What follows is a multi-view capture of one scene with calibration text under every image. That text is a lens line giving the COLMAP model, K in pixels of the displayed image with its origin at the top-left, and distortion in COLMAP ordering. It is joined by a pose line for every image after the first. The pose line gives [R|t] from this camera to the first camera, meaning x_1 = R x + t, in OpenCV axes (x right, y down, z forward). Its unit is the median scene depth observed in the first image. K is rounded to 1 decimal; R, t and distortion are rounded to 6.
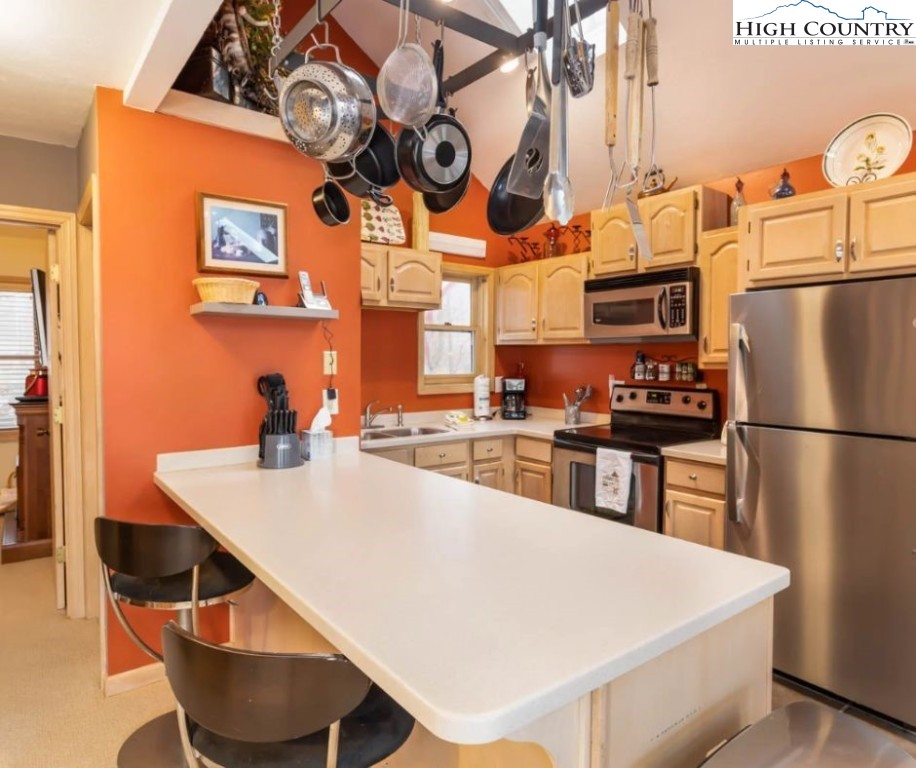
lens RADIAL K [[584.8, 0, 458.0], [0, 584.8, 384.0], [0, 0, 1]] dist [0.001116, 0.000988]
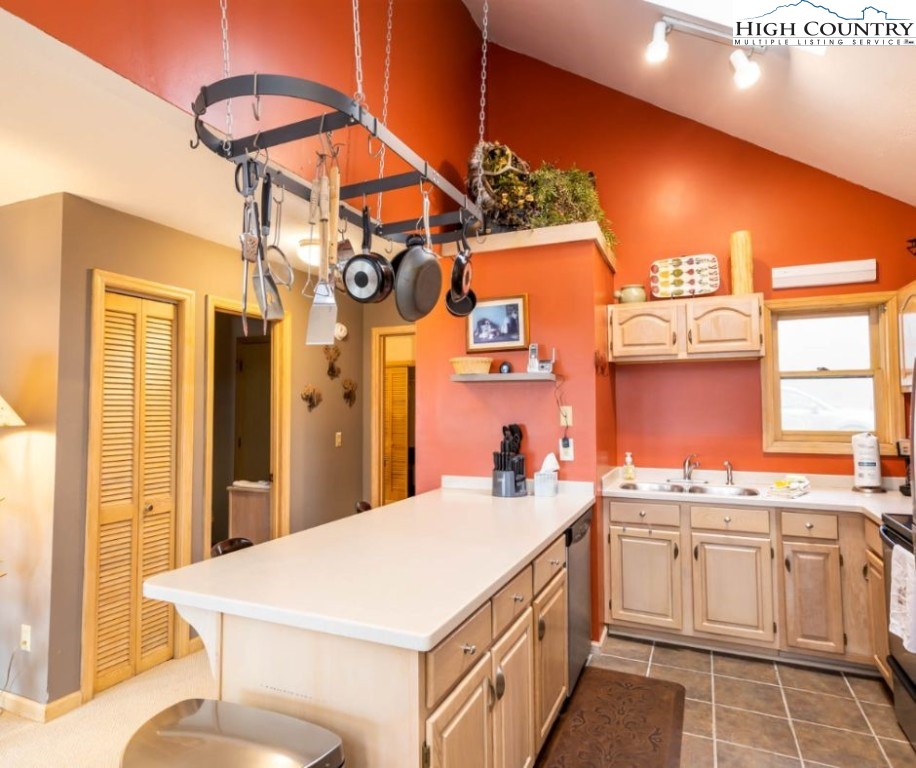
lens RADIAL K [[560.7, 0, 458.0], [0, 560.7, 384.0], [0, 0, 1]] dist [-0.000753, 0.000811]
pose [[0.480395, -0.041874, -0.876052, 0.514624], [-0.034099, 0.997213, -0.066364, -0.014121], [0.876389, 0.061754, 0.477628, 0.206582]]
